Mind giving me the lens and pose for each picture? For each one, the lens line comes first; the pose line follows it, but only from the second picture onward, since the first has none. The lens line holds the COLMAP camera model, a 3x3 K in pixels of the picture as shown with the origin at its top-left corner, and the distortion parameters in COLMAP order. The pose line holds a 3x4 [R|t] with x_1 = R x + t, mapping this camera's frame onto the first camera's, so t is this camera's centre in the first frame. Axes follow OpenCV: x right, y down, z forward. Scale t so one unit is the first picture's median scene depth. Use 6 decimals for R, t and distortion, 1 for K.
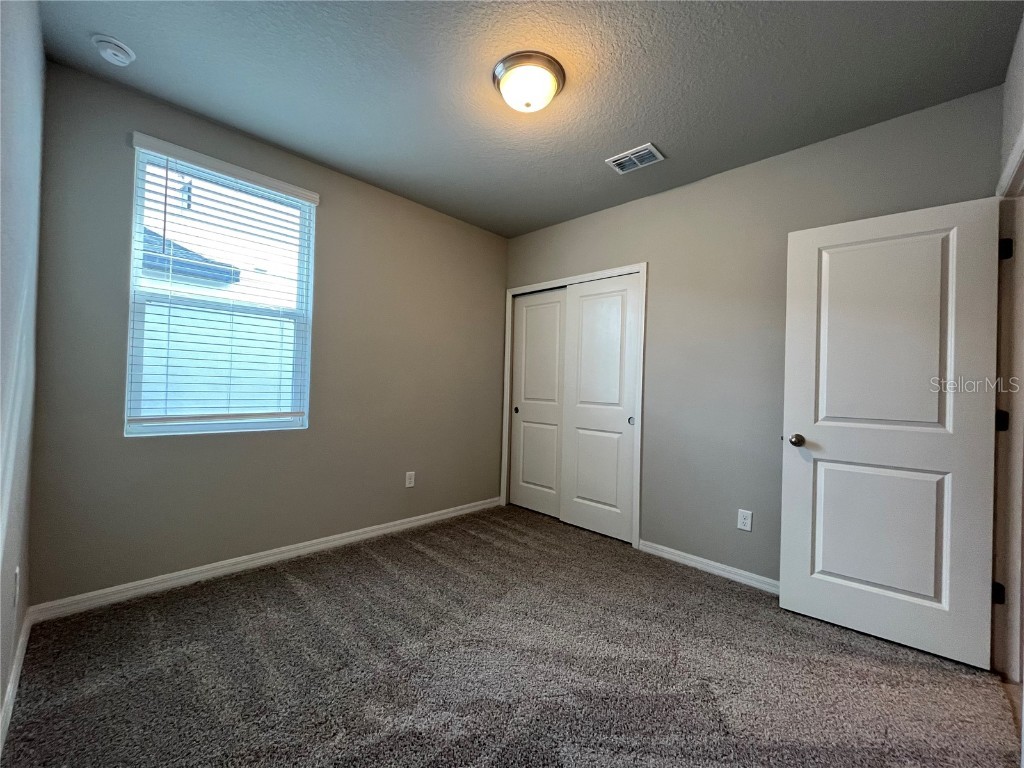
lens RADIAL K [[414.1, 0, 510.7], [0, 414.1, 380.4], [0, 0, 1]] dist [-0.002348, -0.000047]
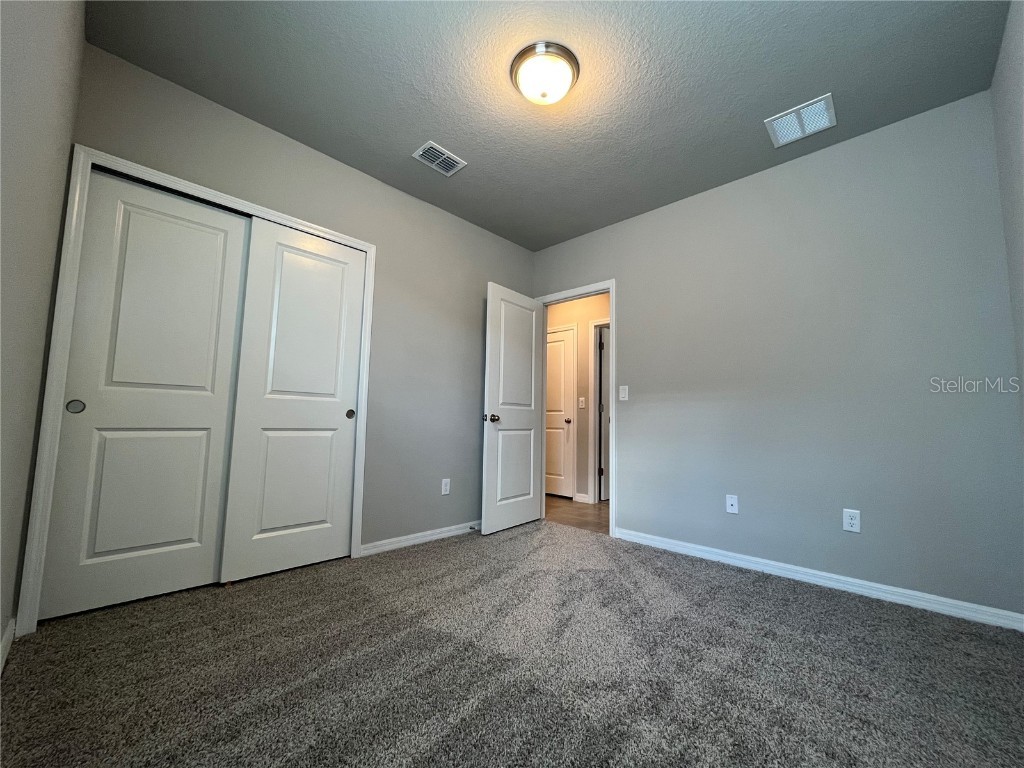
lens RADIAL K [[414.1, 0, 510.3], [0, 414.1, 386.6], [0, 0, 1]] dist [-0.002348, -0.000047]
pose [[-0.009773, 0.056315, 0.998365, -0.603805], [-0.028956, 0.997978, -0.056577, 0.081271], [-0.999533, -0.029462, -0.008123, 0.687683]]
